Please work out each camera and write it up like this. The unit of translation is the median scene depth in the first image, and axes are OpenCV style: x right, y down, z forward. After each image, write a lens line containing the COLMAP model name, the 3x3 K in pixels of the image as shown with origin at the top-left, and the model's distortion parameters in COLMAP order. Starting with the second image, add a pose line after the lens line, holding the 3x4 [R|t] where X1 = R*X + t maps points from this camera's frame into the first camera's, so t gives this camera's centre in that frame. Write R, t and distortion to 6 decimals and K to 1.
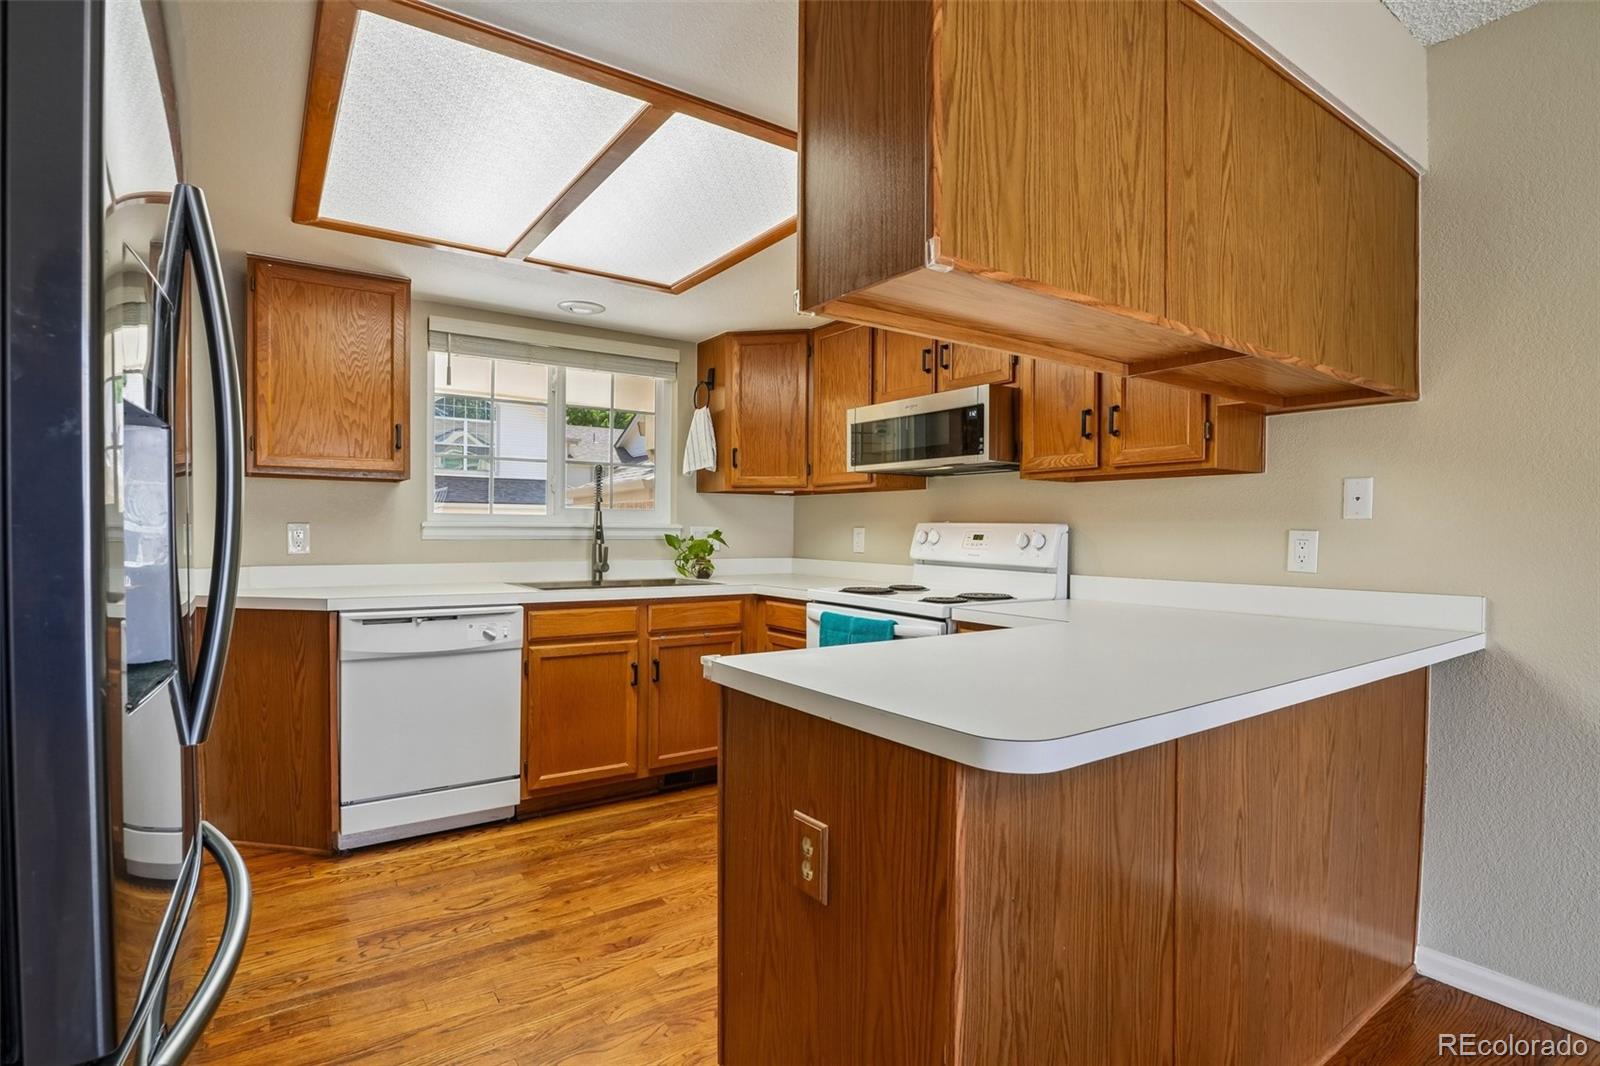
lens RADIAL K [[782.4, 0, 796.2], [0, 782.4, 539.1], [0, 0, 1]] dist [-0.046427, 0.011158]
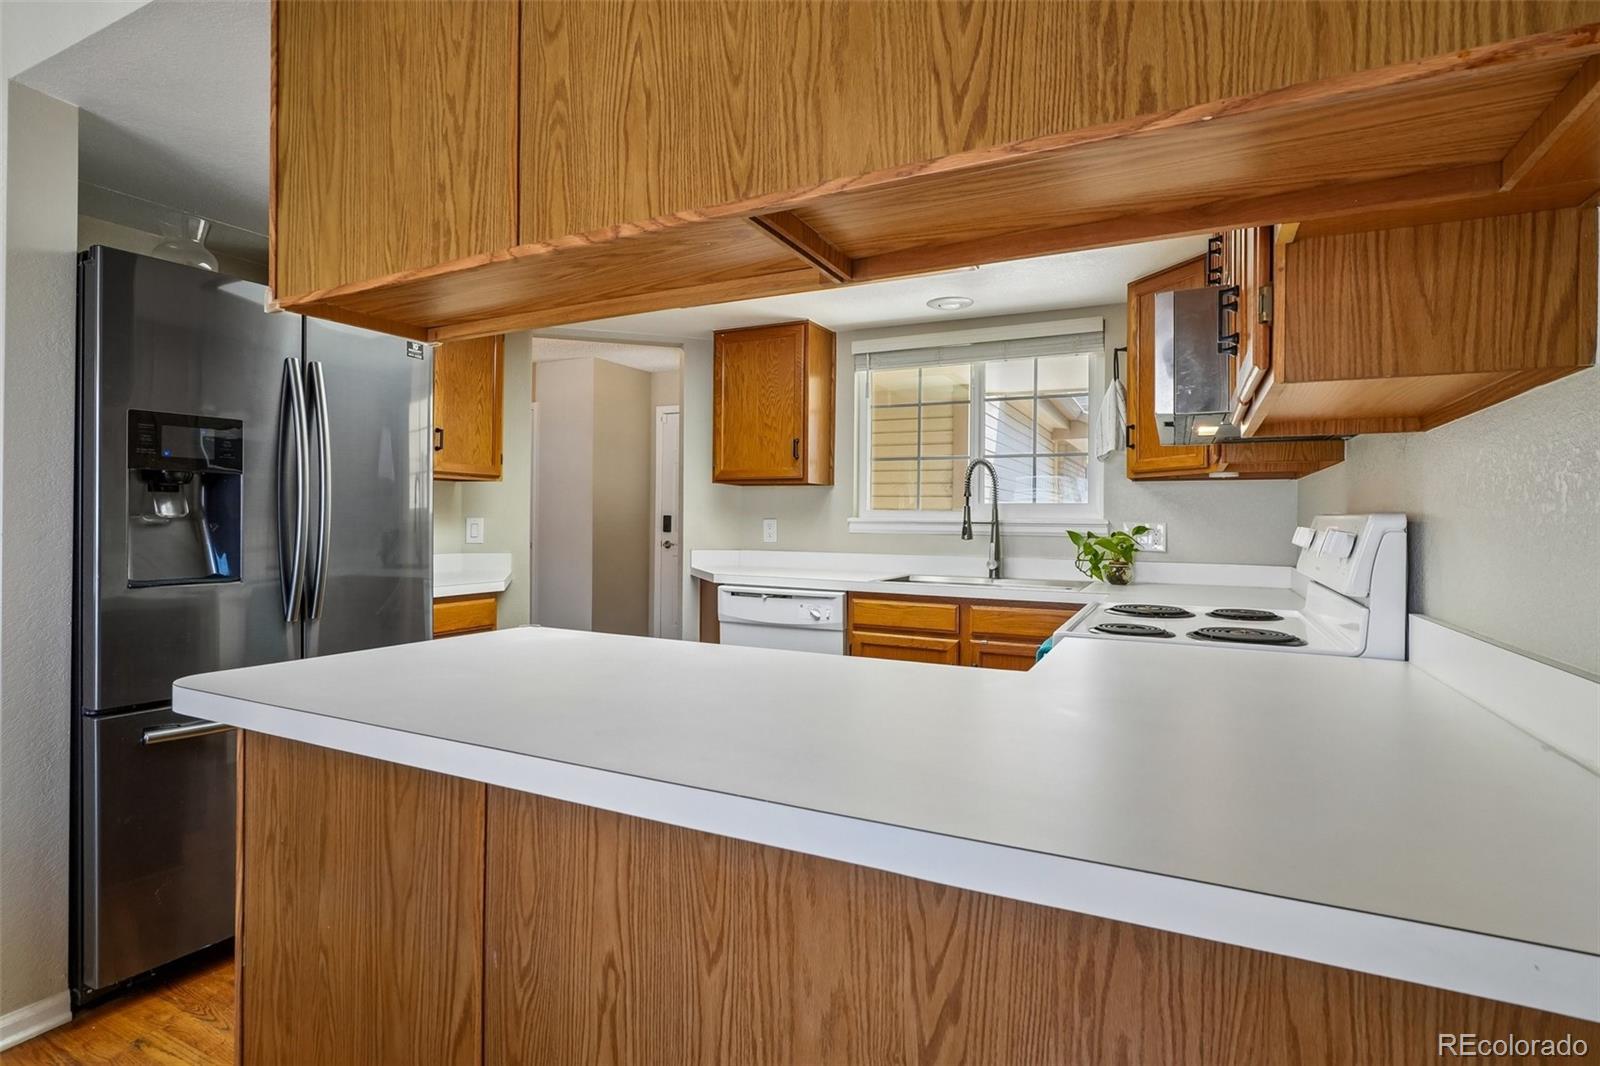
lens RADIAL K [[786.9, 0, 795.2], [0, 786.9, 520.1], [0, 0, 1]] dist [-0.026954, 0.011414]
pose [[0.482111, -0.003930, -0.876101, 0.605210], [-0.016297, 0.999777, -0.013453, -0.001408], [0.875959, 0.020763, 0.481939, 0.403348]]
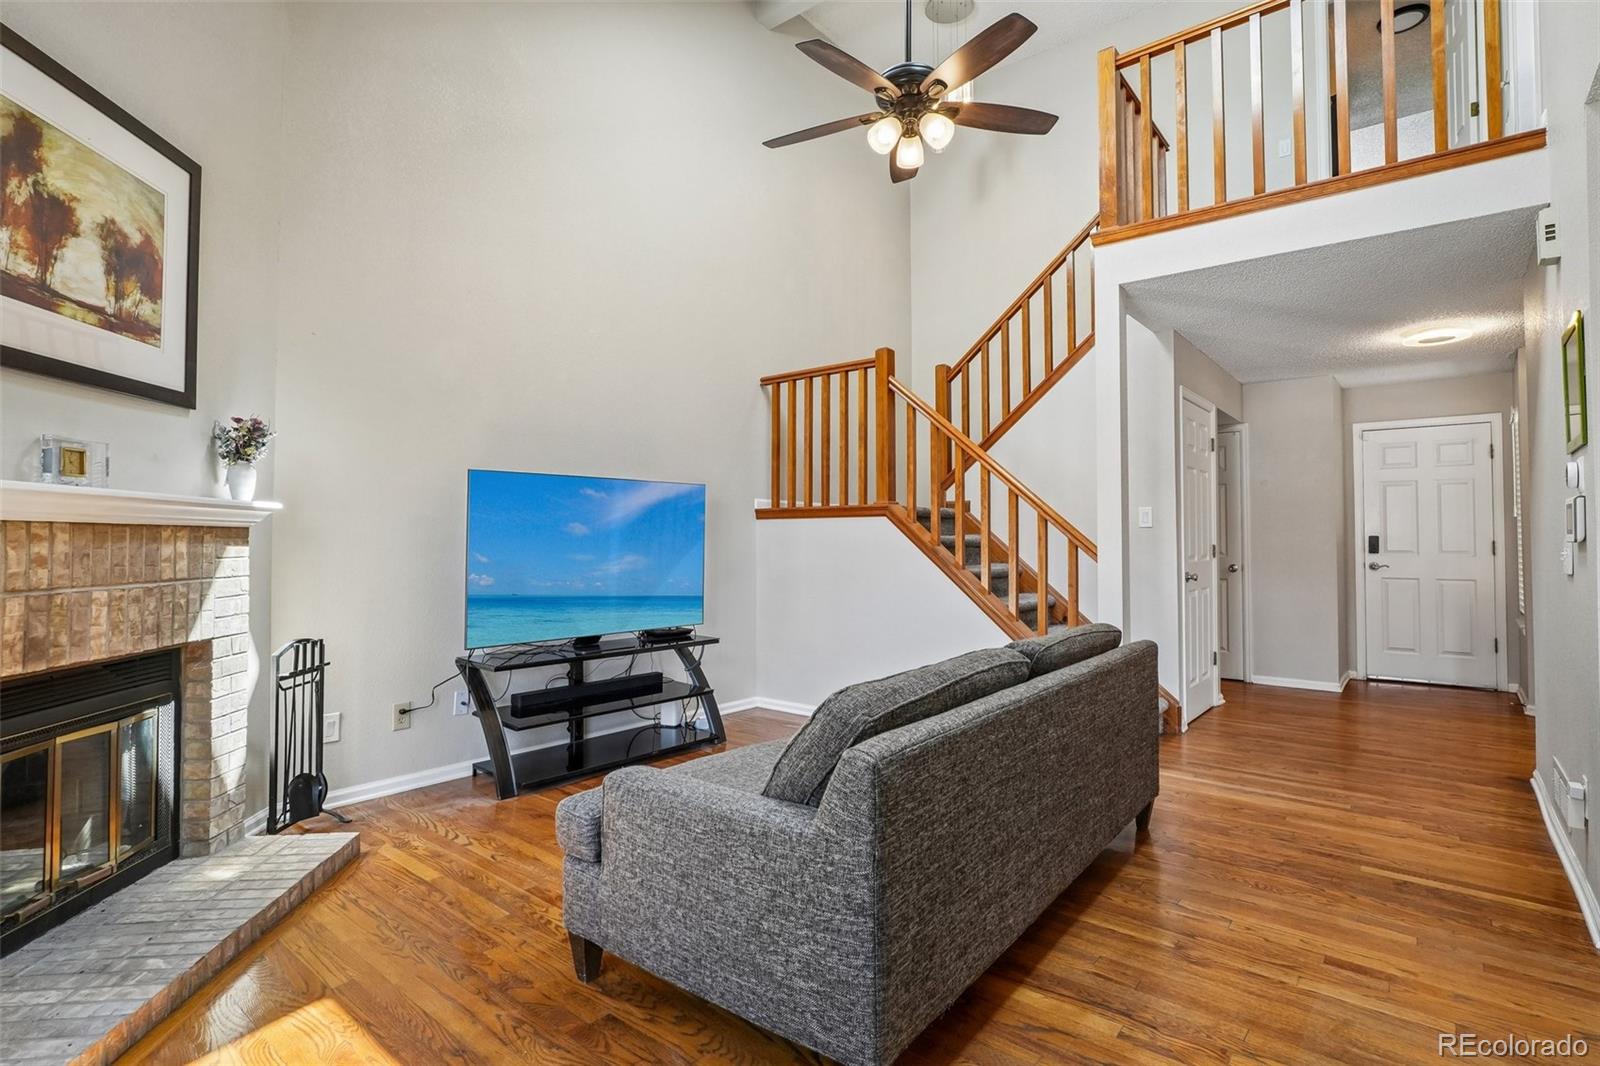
lens RADIAL K [[786.9, 0, 795.2], [0, 786.9, 520.1], [0, 0, 1]] dist [-0.026954, 0.011414]
pose [[0.274954, -0.034000, -0.960856, 0.057959], [-0.009430, 0.999231, -0.038056, 0.014268], [0.961411, 0.019524, 0.274422, -1.009593]]
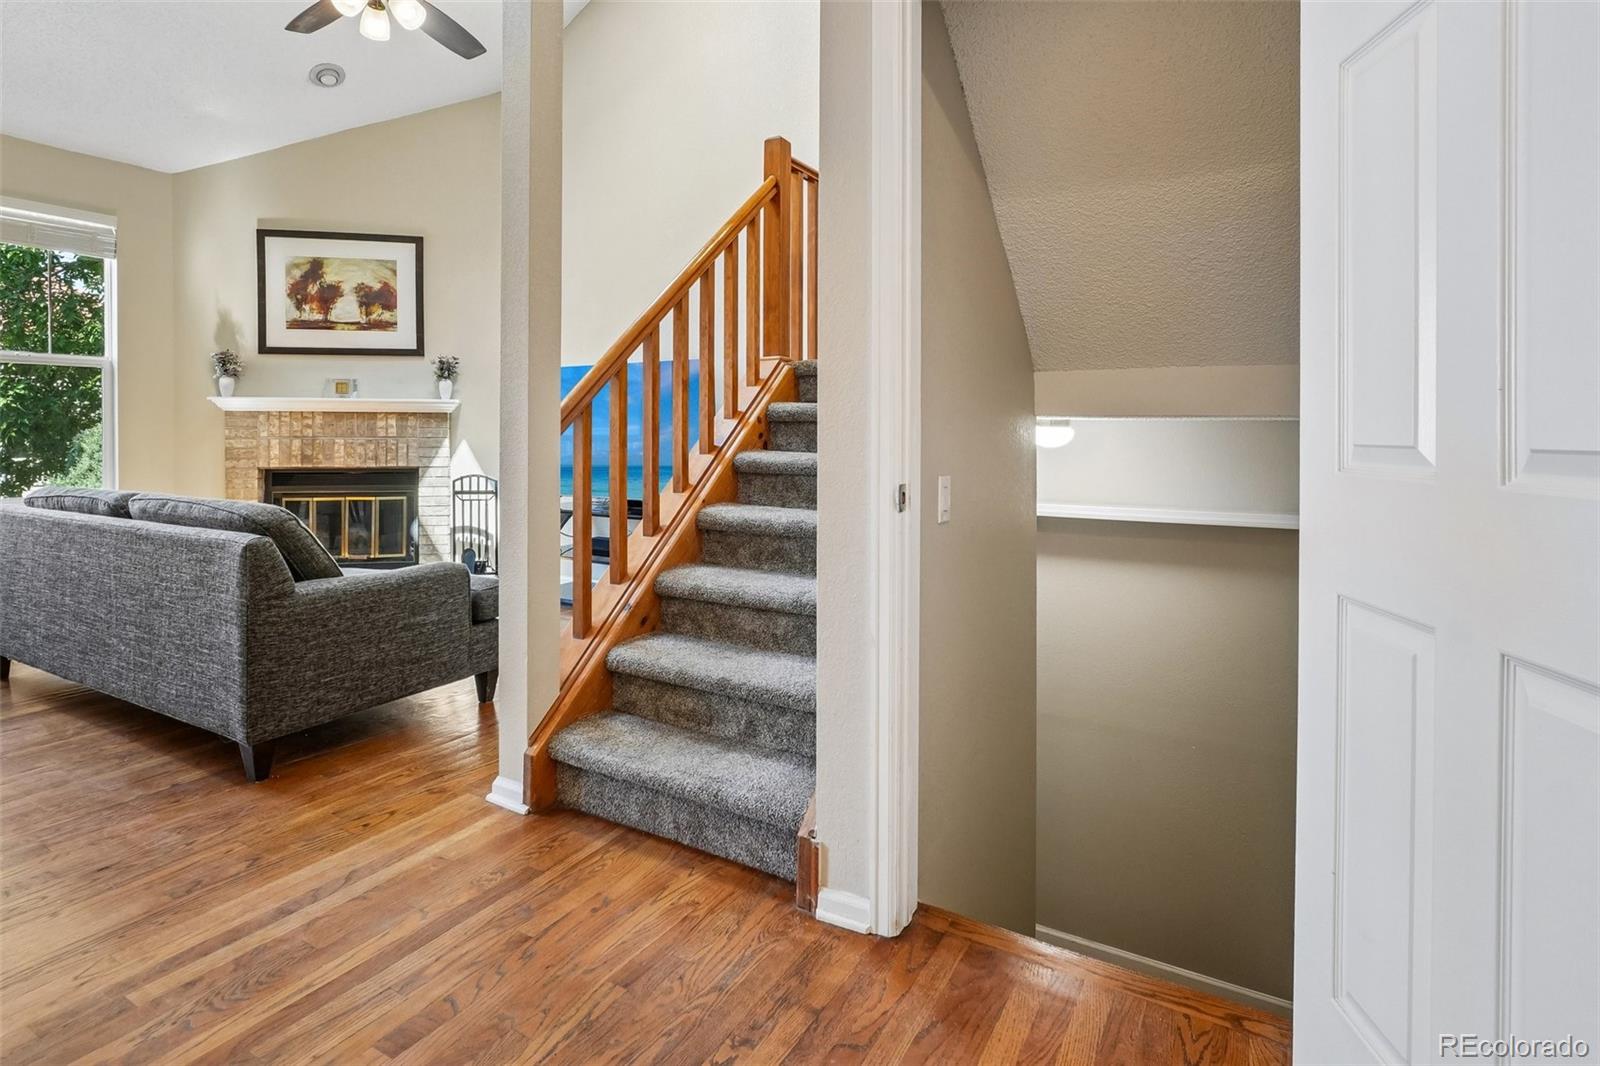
lens RADIAL K [[813.3, 0, 796.0], [0, 813.3, 440.4], [0, 0, 1]] dist [-0.018284, -0.000928]
pose [[-0.905061, -0.009462, -0.425176, -1.016896], [-0.017718, 0.999723, 0.015470, 0.014118], [0.424912, 0.021534, -0.904978, 0.764267]]
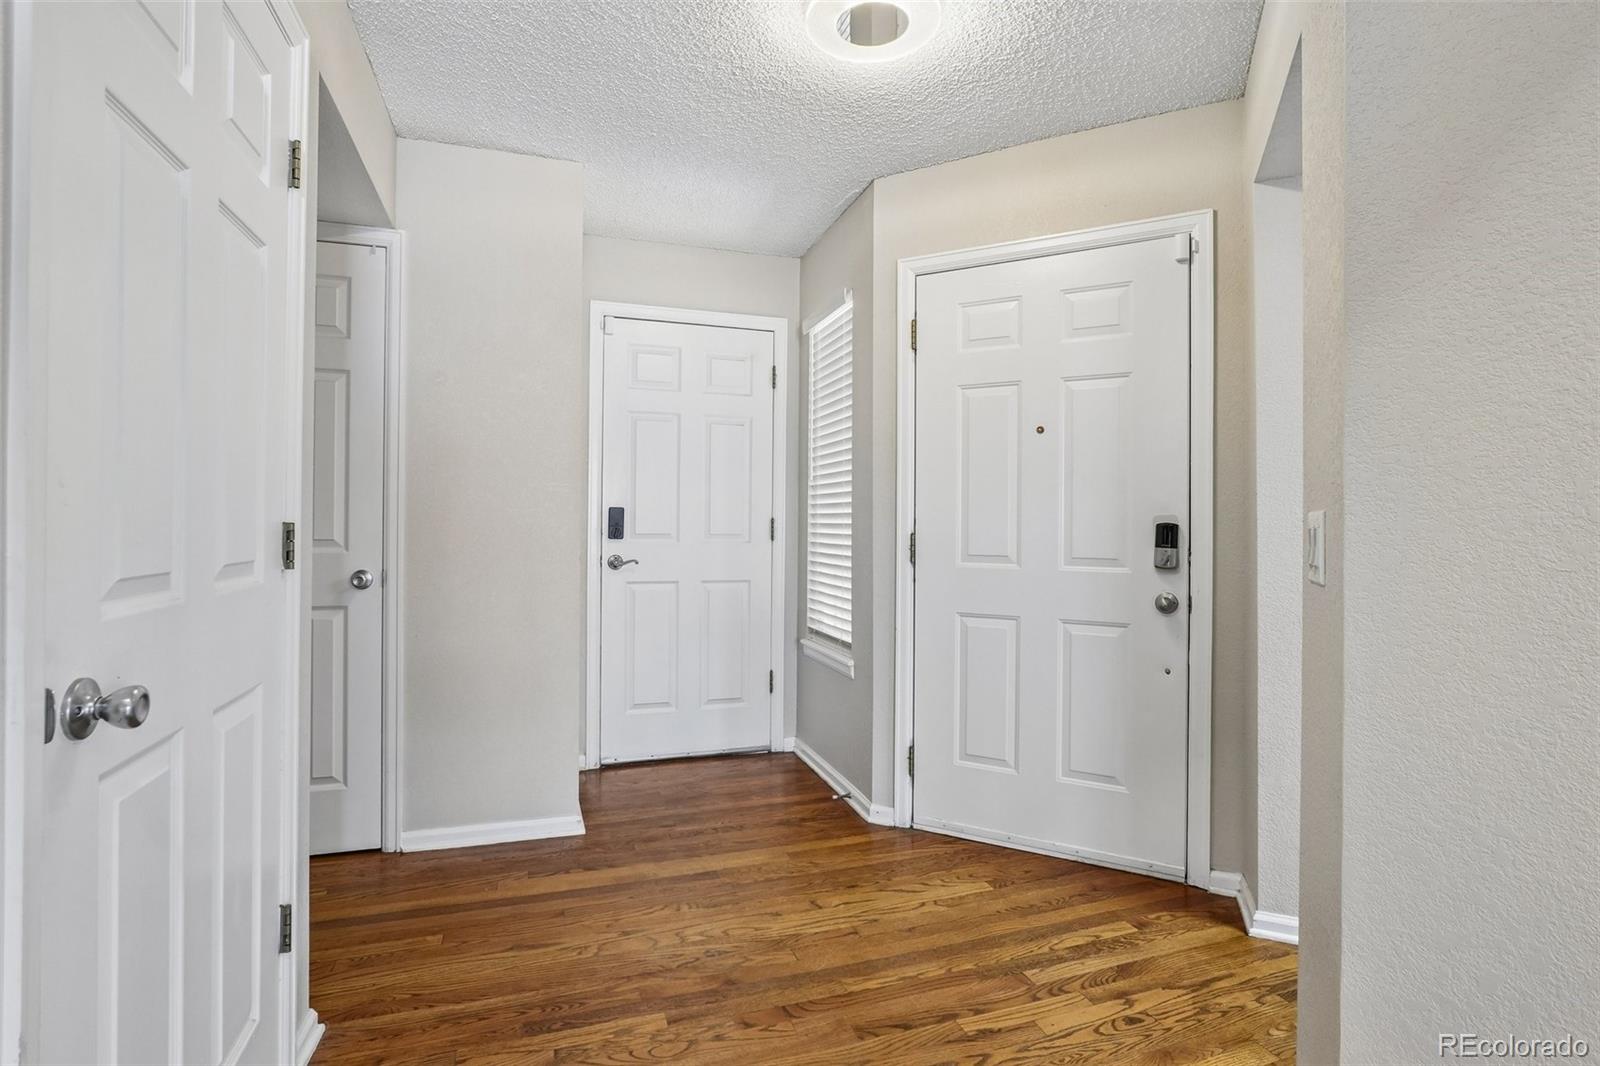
lens RADIAL K [[786.9, 0, 795.2], [0, 786.9, 520.1], [0, 0, 1]] dist [-0.026954, 0.011414]
pose [[0.960321, 0.000434, -0.278897, -1.009322], [-0.004595, 0.999888, -0.014268, -0.004386], [0.278860, 0.014983, 0.960215, 0.077218]]
